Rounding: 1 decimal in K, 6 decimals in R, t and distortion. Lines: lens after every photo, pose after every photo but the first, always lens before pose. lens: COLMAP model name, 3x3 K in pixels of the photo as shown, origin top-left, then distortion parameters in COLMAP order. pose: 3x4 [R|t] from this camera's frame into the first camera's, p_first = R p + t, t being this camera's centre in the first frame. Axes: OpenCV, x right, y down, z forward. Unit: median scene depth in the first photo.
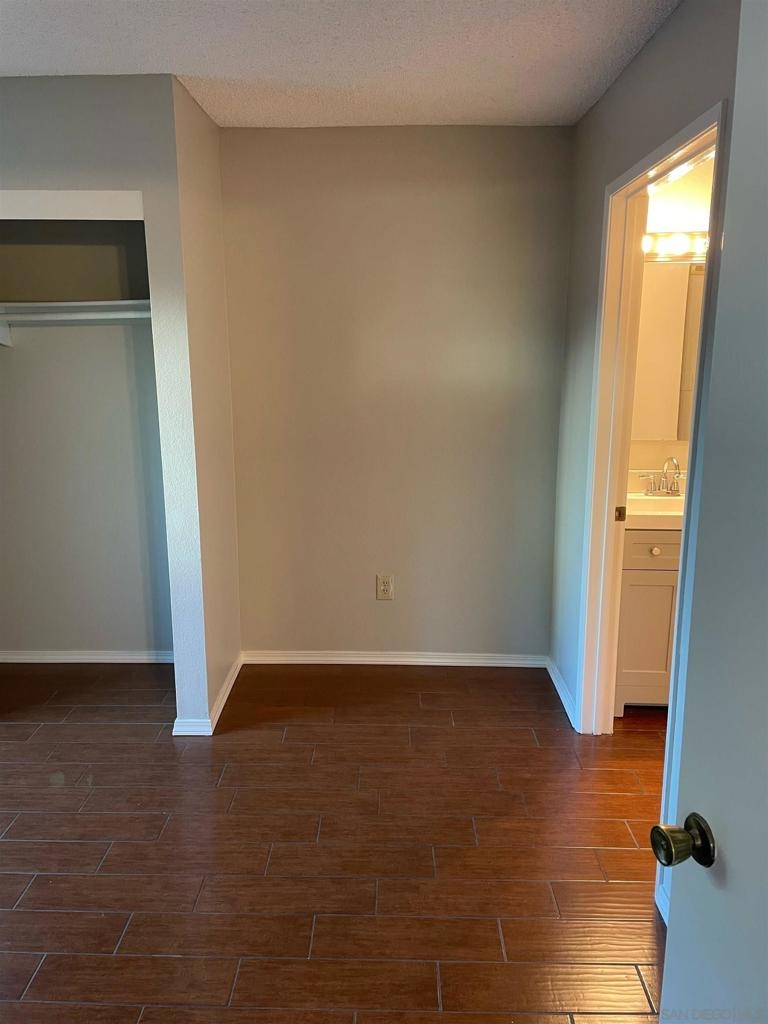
lens RADIAL K [[783.5, 0, 382.2], [0, 783.5, 508.5], [0, 0, 1]] dist [0.068763, -0.051950]
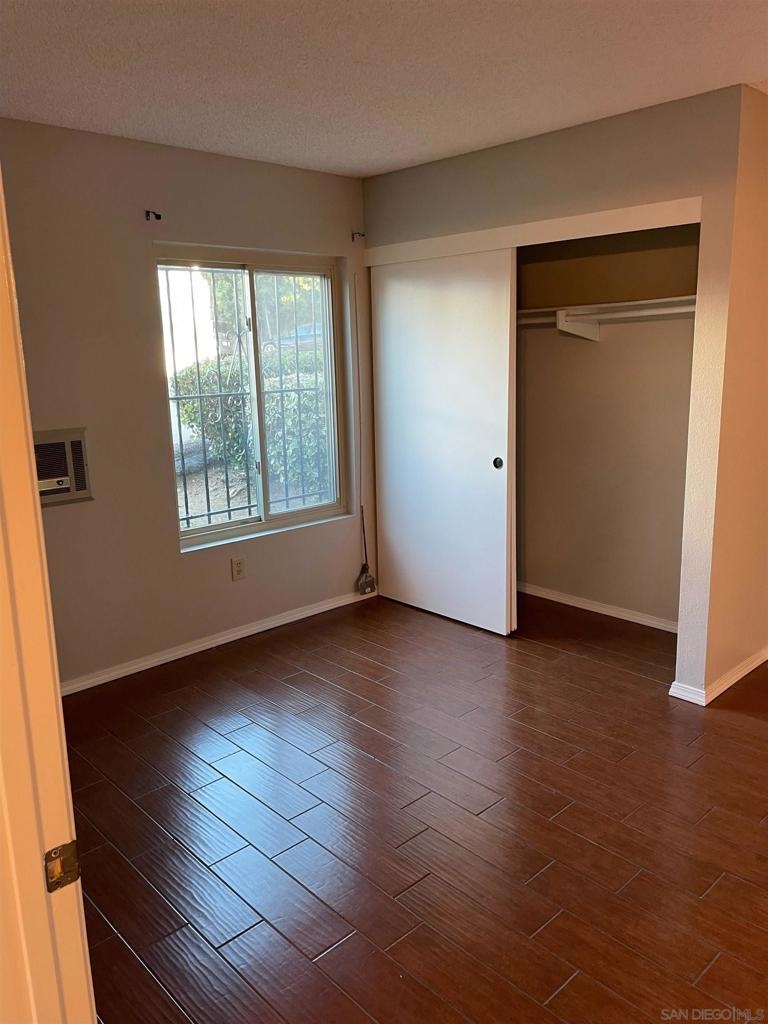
lens RADIAL K [[783.5, 0, 389.6], [0, 783.5, 515.6], [0, 0, 1]] dist [0.068763, -0.051950]
pose [[0.708832, 0.138558, -0.691635, 0.217693], [-0.127434, 0.989538, 0.067635, 0.019699], [0.693771, 0.040196, 0.719073, -0.078583]]
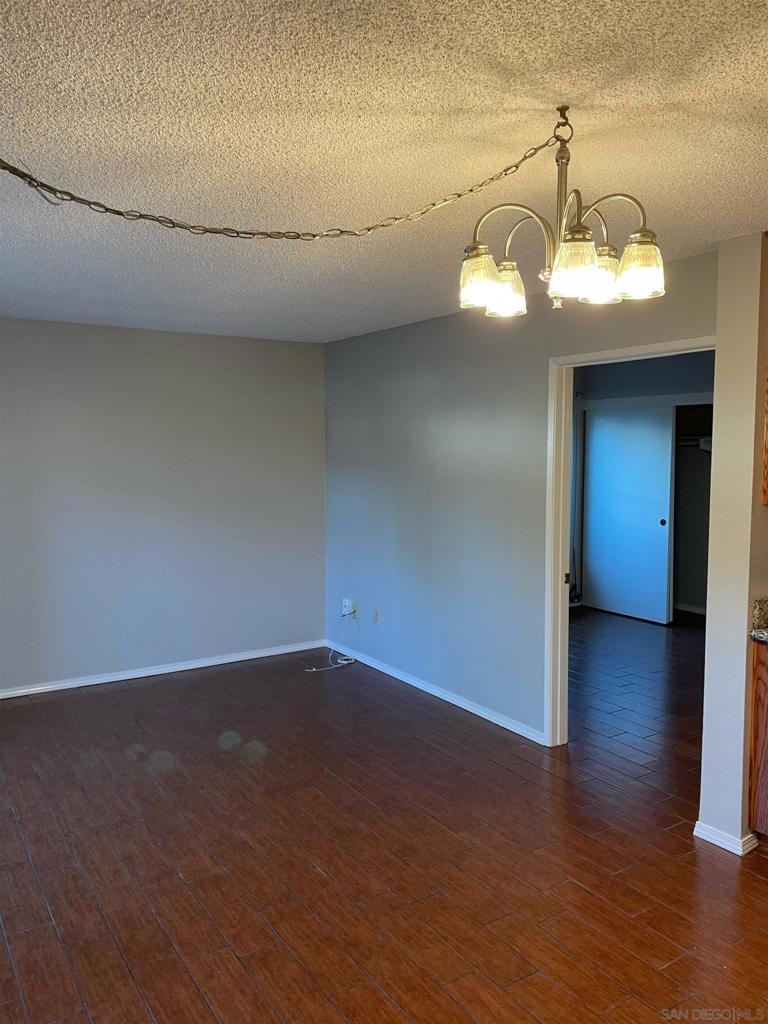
lens RADIAL K [[783.5, 0, 374.5], [0, 783.5, 512.3], [0, 0, 1]] dist [0.068763, -0.051950]
pose [[0.551069, 0.063857, -0.832013, 0.952656], [-0.184718, 0.981667, -0.047002, 0.258402], [0.813758, 0.179589, 0.552762, -1.078286]]
